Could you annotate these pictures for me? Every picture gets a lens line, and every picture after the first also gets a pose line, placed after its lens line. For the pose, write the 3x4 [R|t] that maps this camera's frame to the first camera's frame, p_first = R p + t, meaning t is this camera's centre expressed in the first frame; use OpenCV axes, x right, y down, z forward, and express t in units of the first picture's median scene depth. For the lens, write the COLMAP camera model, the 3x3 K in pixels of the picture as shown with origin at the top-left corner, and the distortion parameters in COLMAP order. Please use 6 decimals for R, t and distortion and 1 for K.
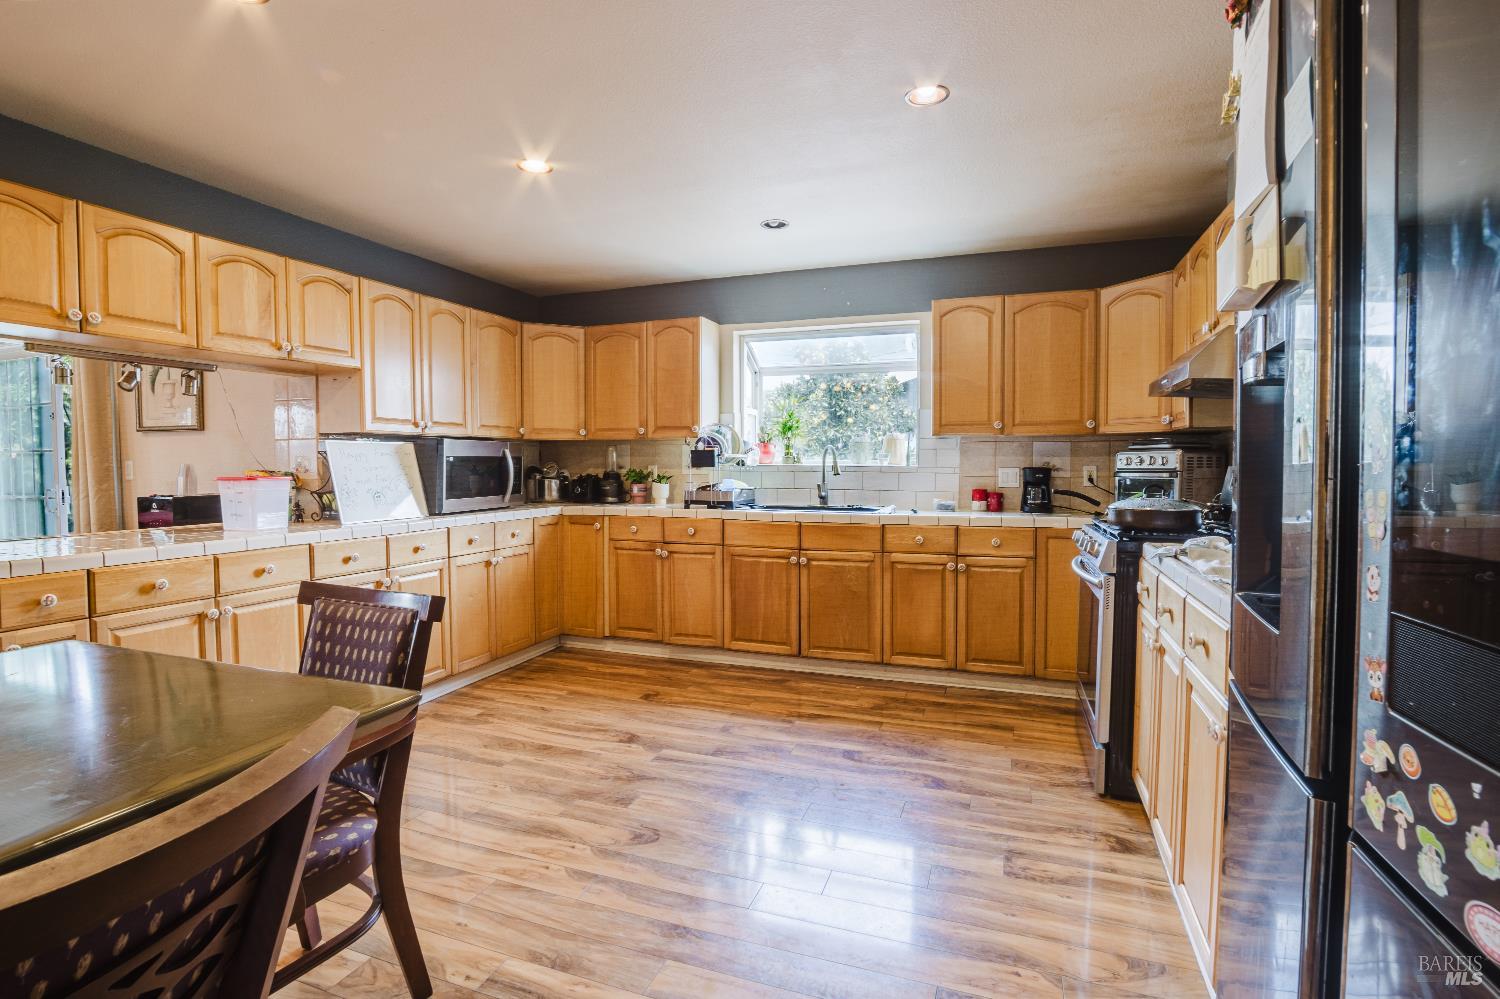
lens RADIAL K [[711.4, 0, 752.3], [0, 711.4, 491.9], [0, 0, 1]] dist [-0.040281, 0.011343]
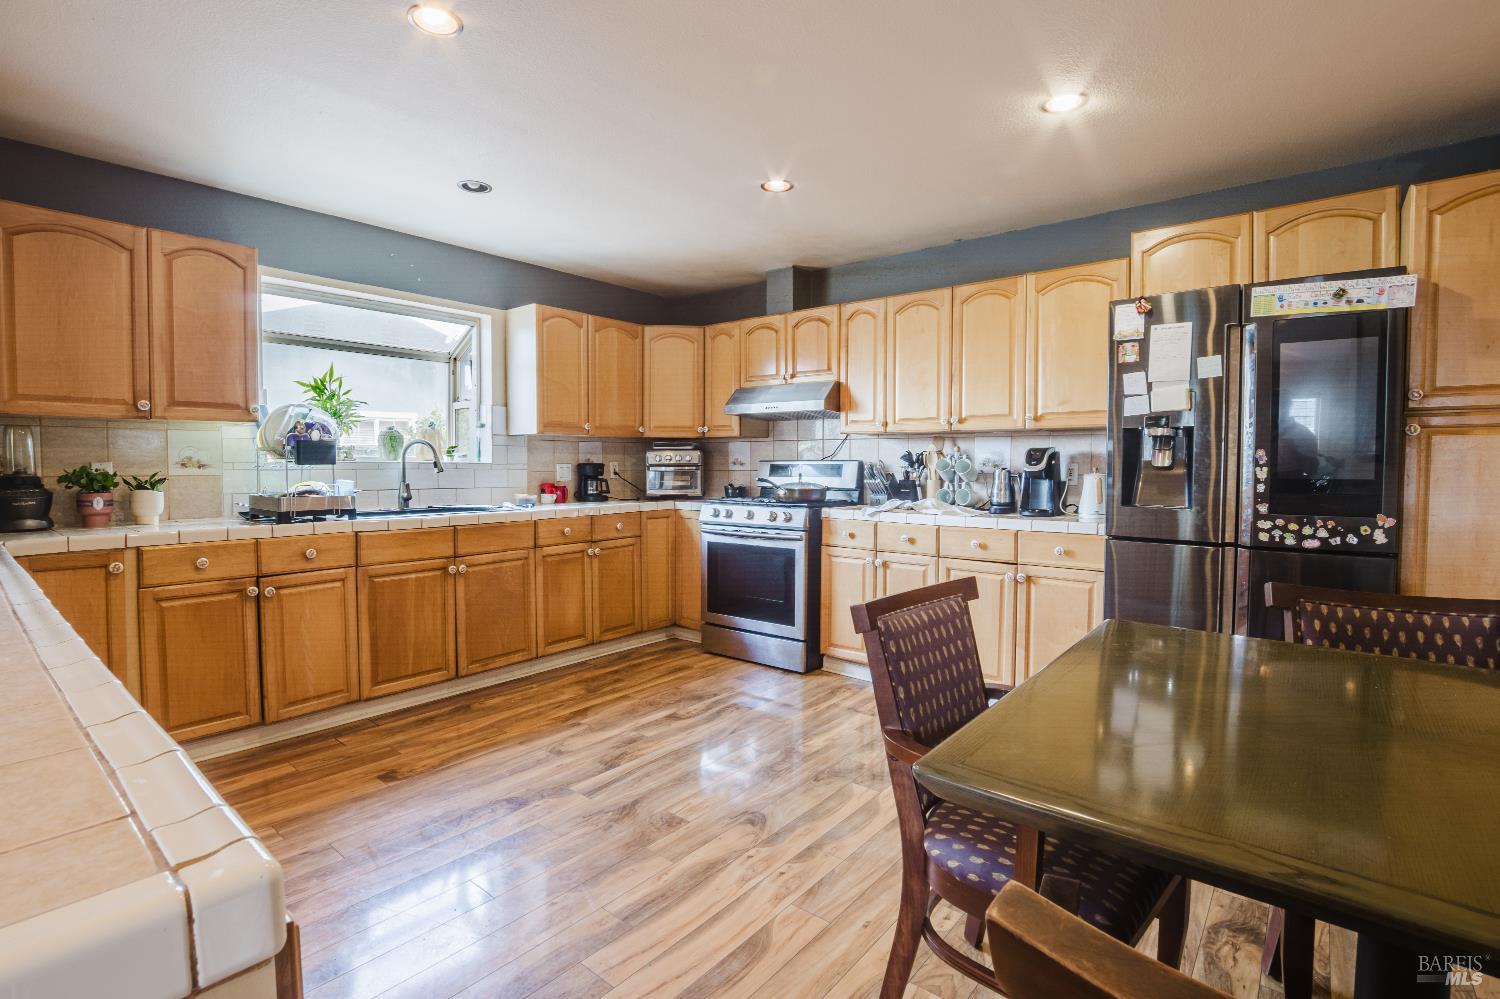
lens RADIAL K [[696.0, 0, 747.2], [0, 696.0, 494.7], [0, 0, 1]] dist [-0.037474, 0.000126]
pose [[0.335112, -0.042791, 0.941206, -0.635083], [0.035122, 0.998841, 0.032907, -0.011984], [-0.941523, 0.022030, 0.336227, 0.382267]]
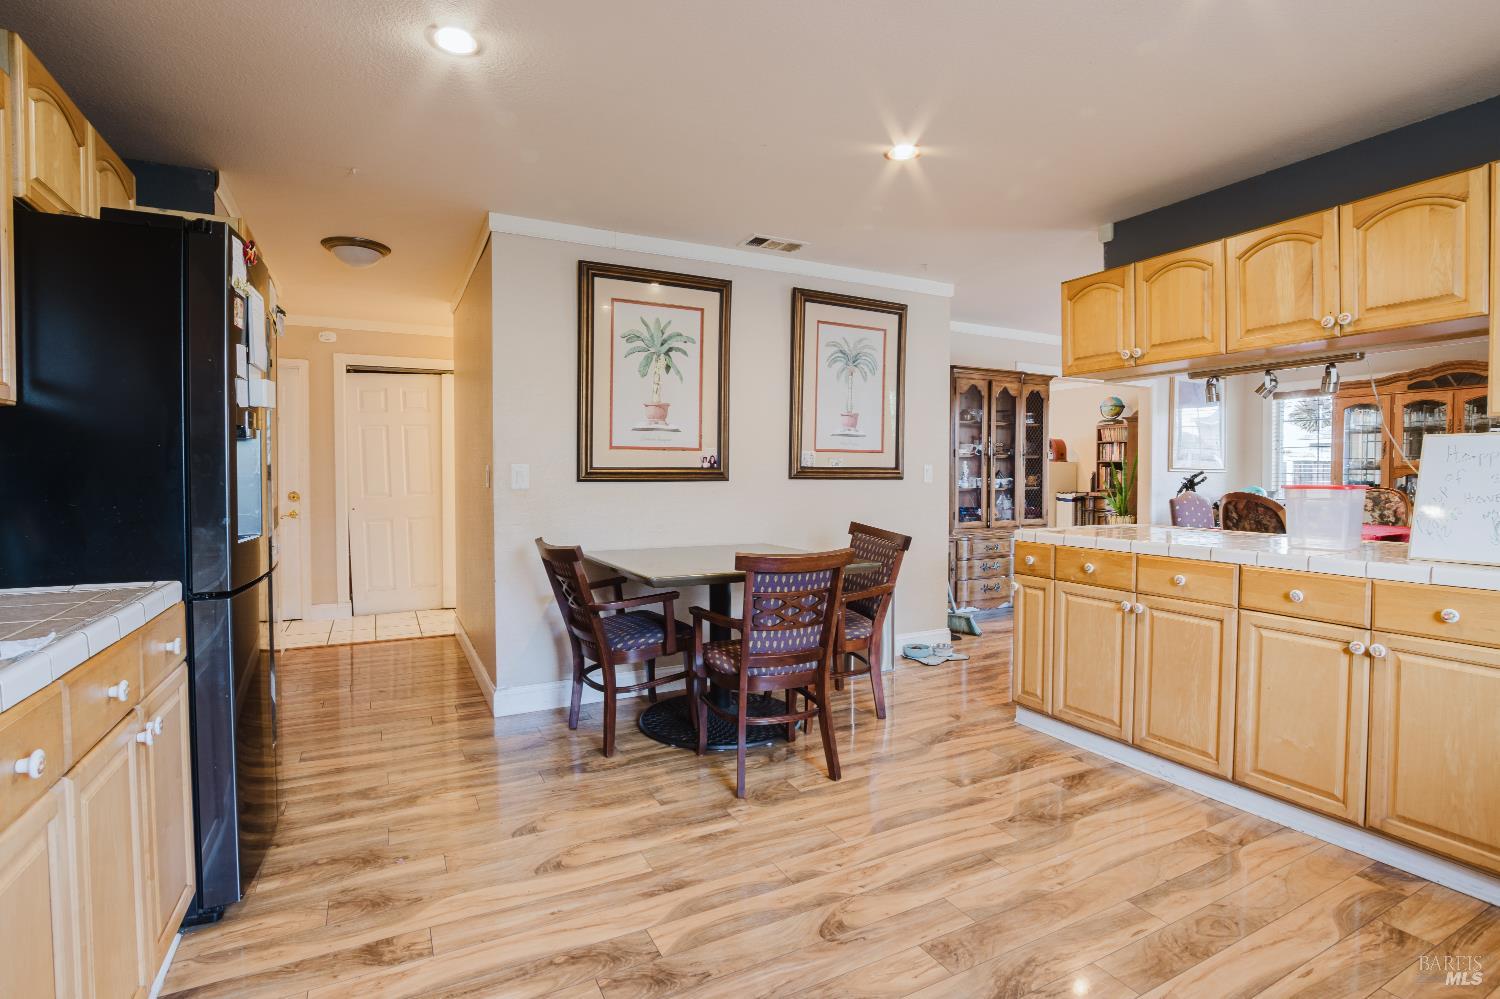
lens RADIAL K [[733.0, 0, 746.1], [0, 733.0, 492.0], [0, 0, 1]] dist [-0.022694, 0.000876]
pose [[-0.678557, 0.021548, -0.734231, 0.303371], [-0.028136, 0.998074, 0.055294, -0.032986], [0.734009, 0.058178, -0.676644, 0.850543]]
